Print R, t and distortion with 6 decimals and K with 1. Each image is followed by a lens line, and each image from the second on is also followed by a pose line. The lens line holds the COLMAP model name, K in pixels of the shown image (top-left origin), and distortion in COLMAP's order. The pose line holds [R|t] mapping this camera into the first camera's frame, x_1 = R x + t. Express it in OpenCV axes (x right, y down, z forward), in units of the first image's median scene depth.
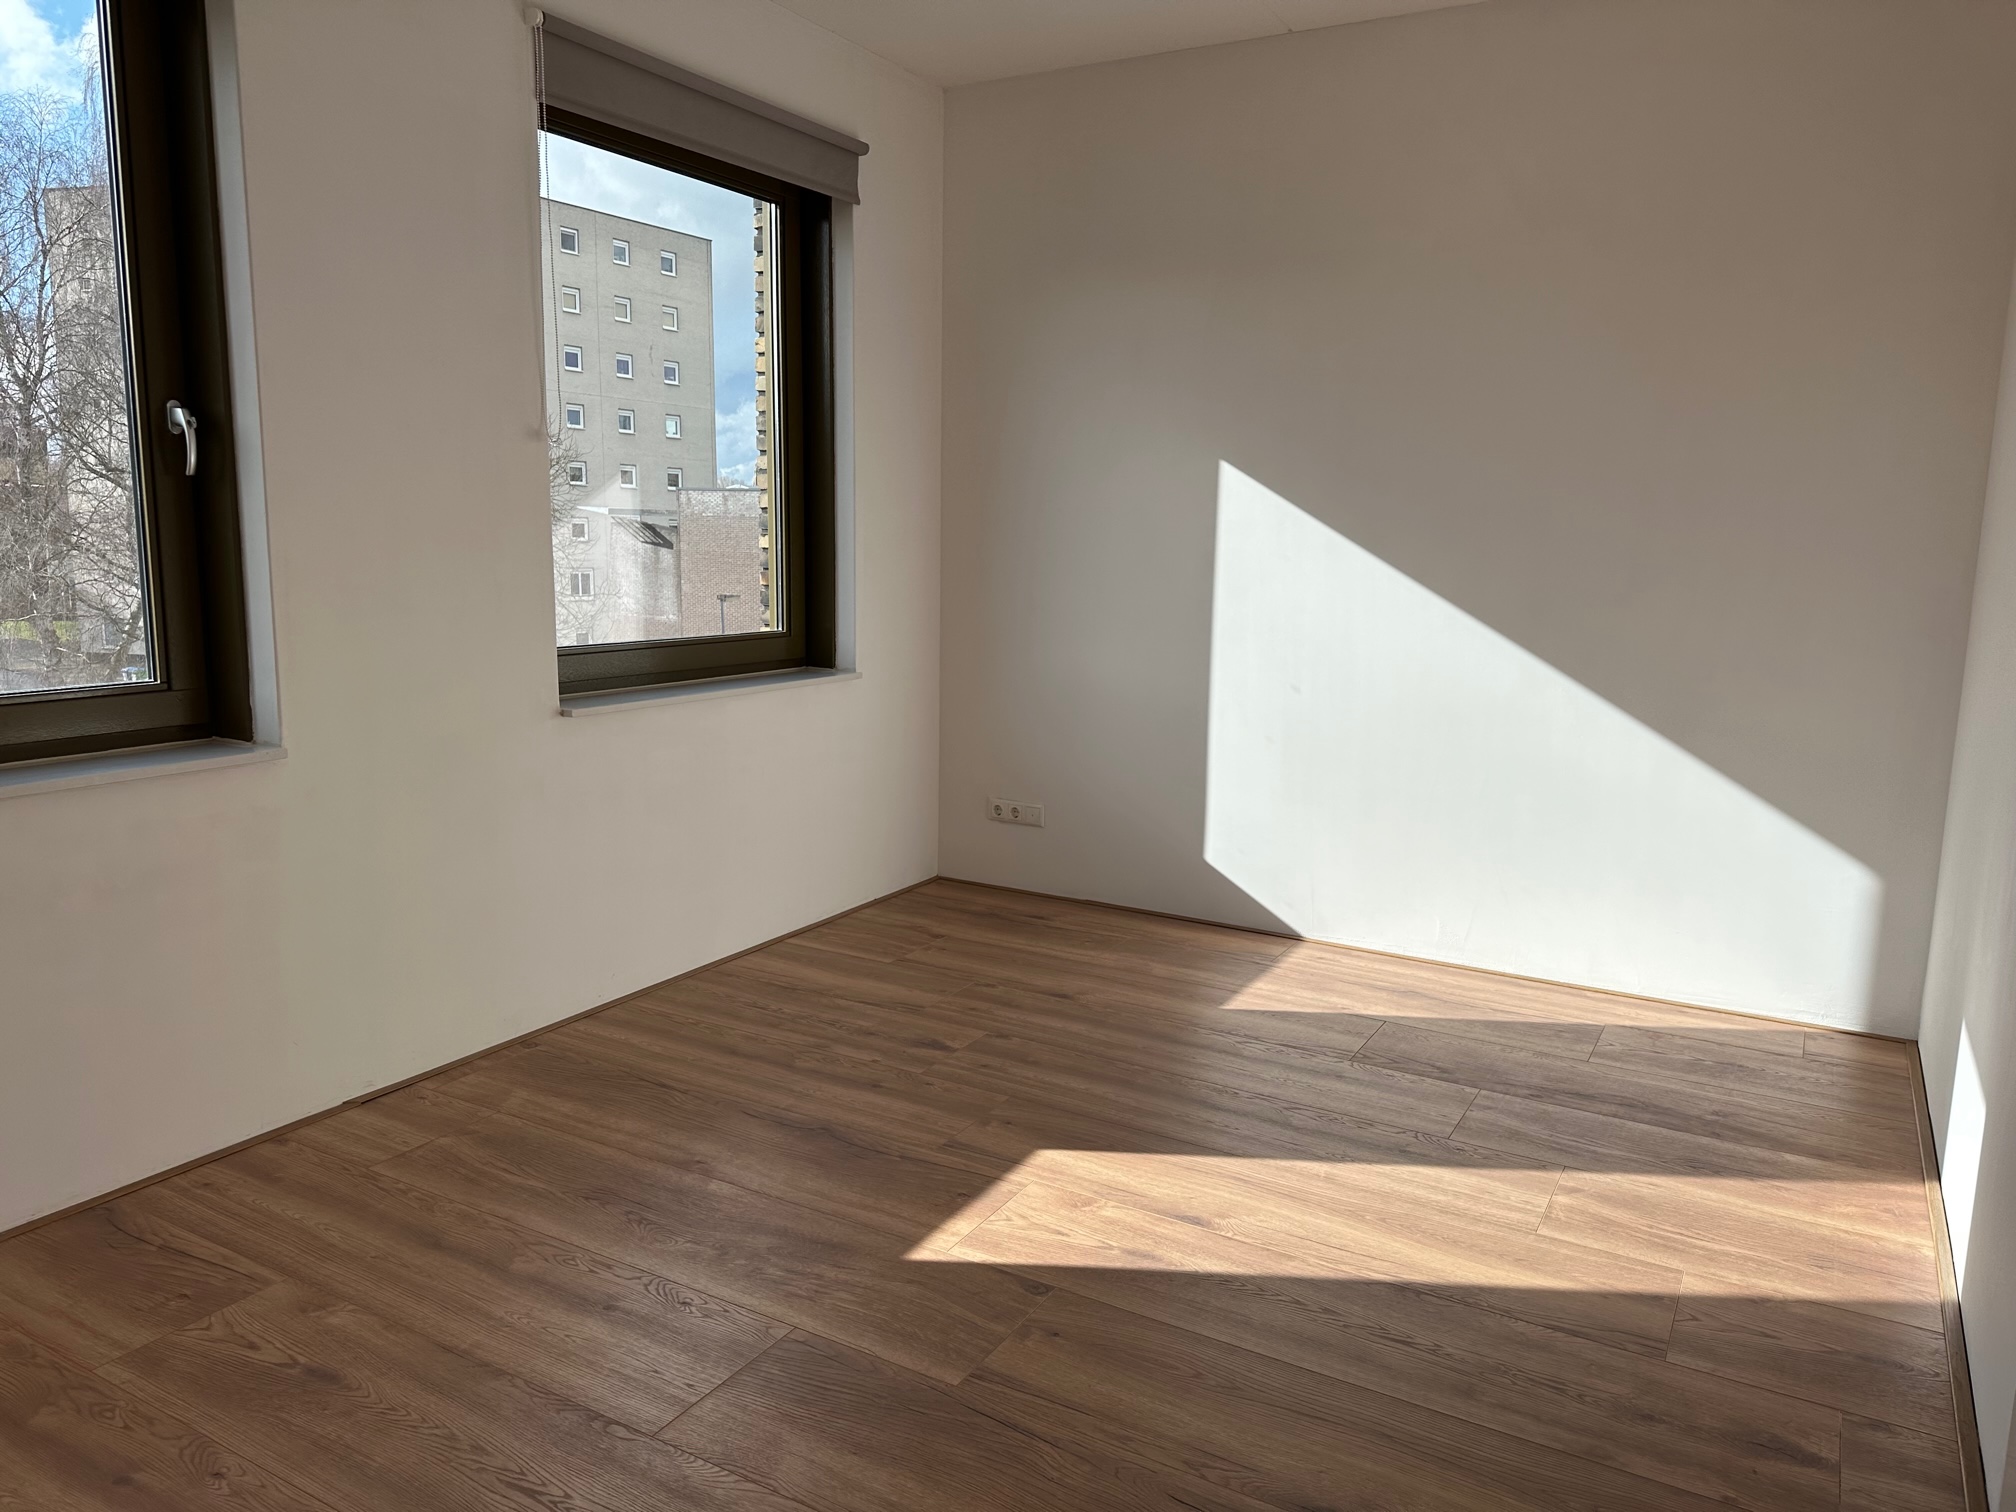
lens RADIAL K [[1419.2, 0, 1003.2], [0, 1419.2, 746.1], [0, 0, 1]] dist [0.040612, -0.039530]
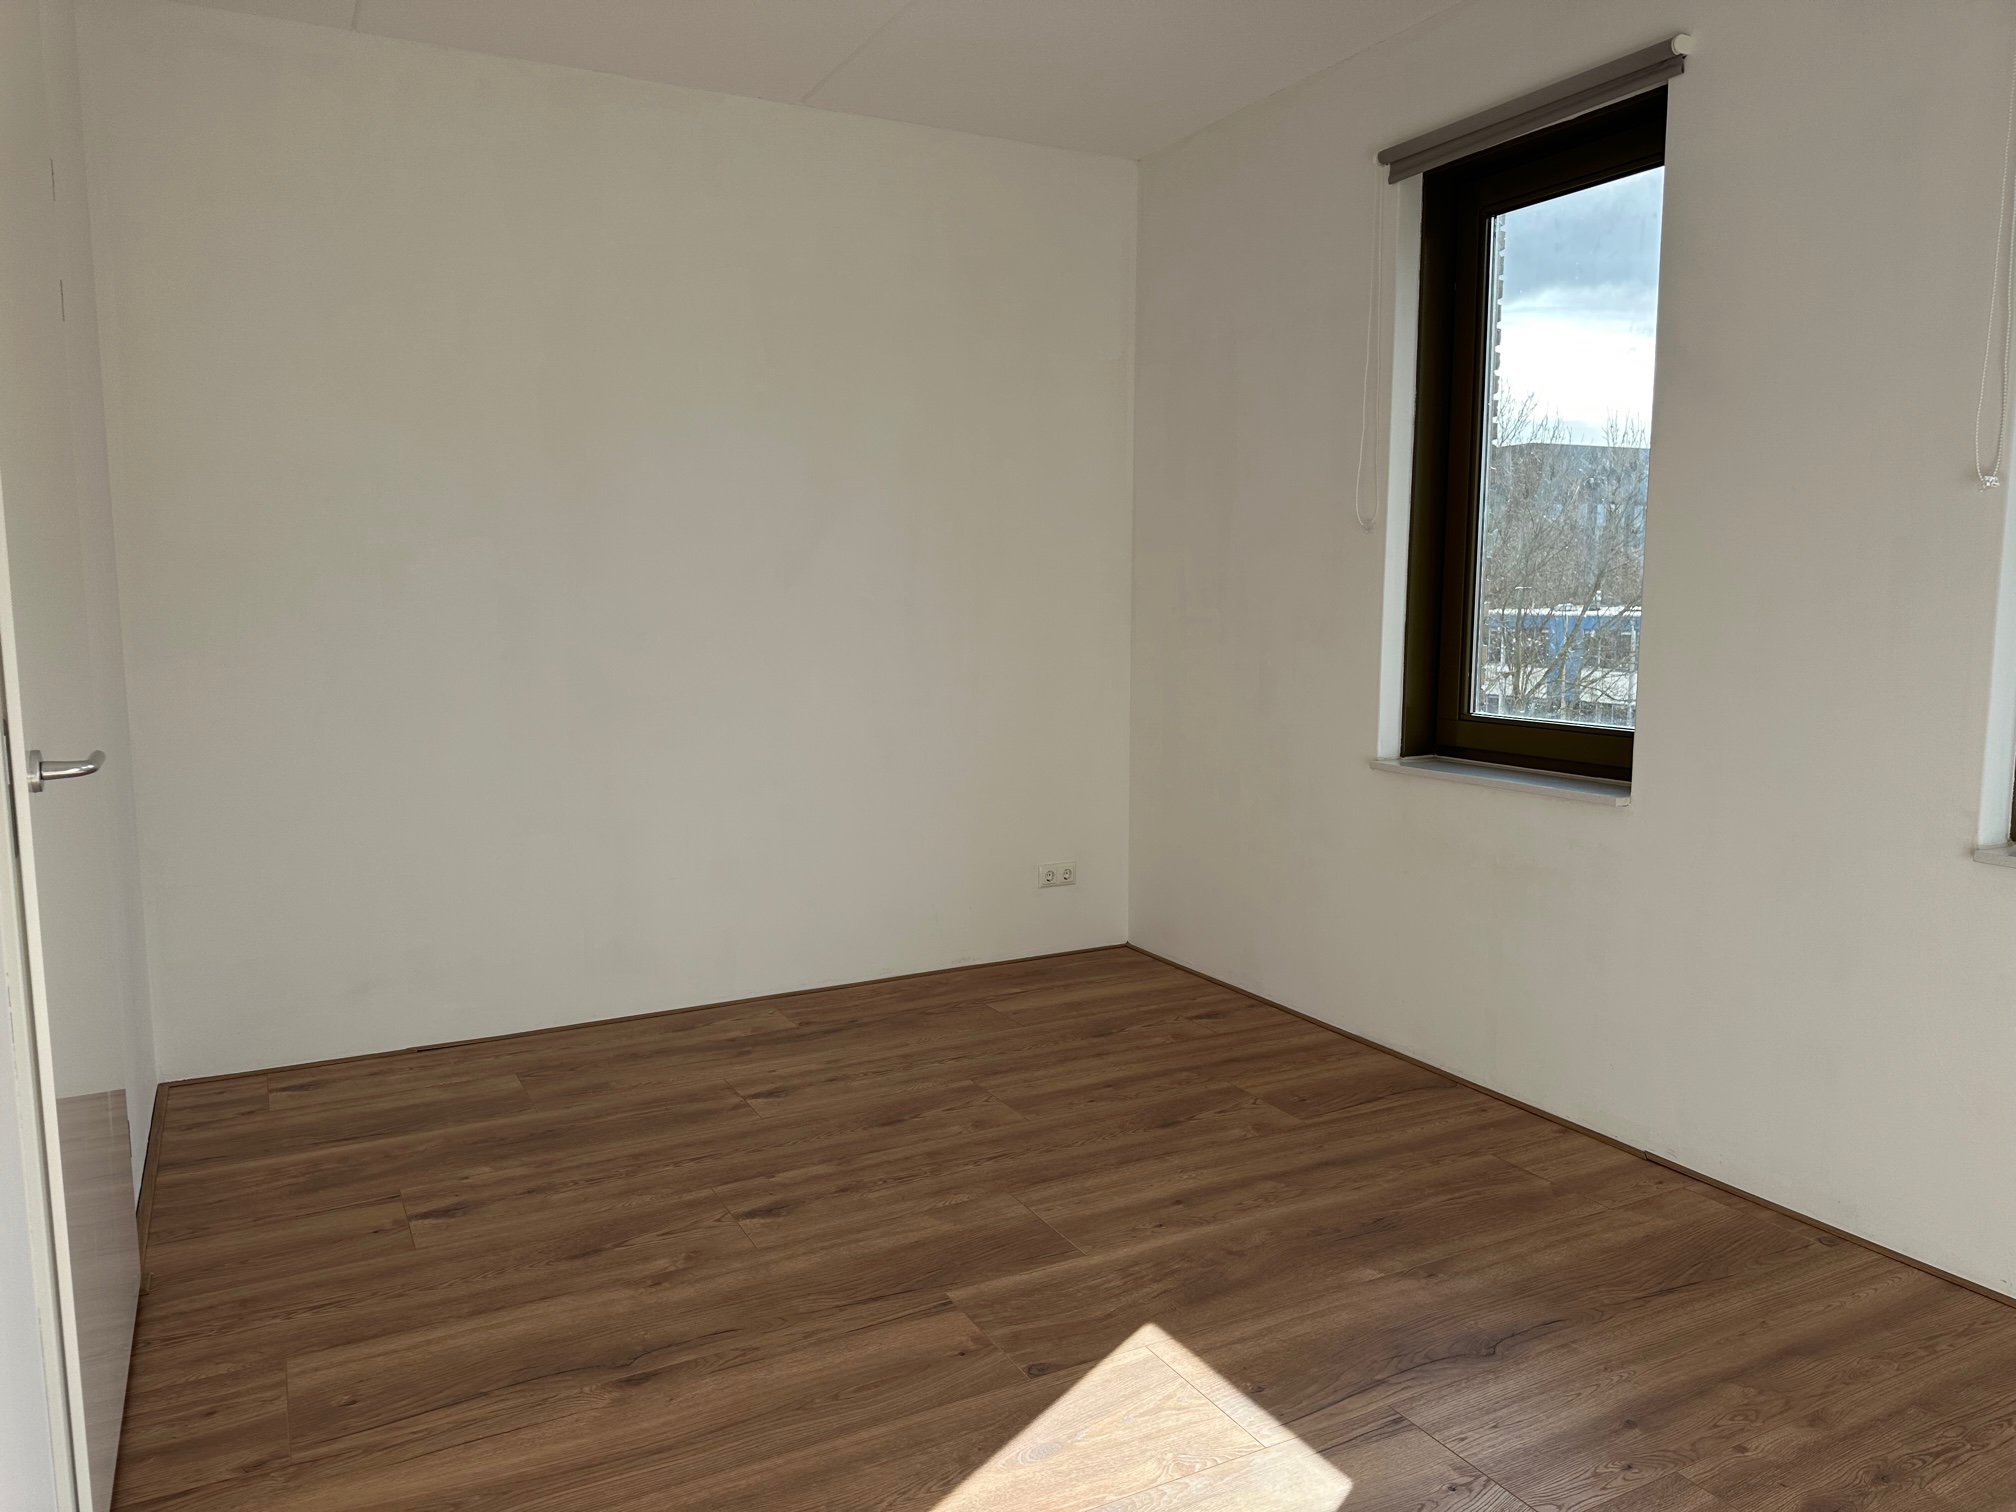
lens RADIAL K [[1416.0, 0, 1000.9], [0, 1416.0, 751.6], [0, 0, 1]] dist [0.051891, -0.056582]
pose [[-0.535693, 0.079986, -0.840616, 0.730183], [-0.136513, 0.974205, 0.179692, -0.178341], [0.833305, 0.211015, -0.510956, 1.233718]]
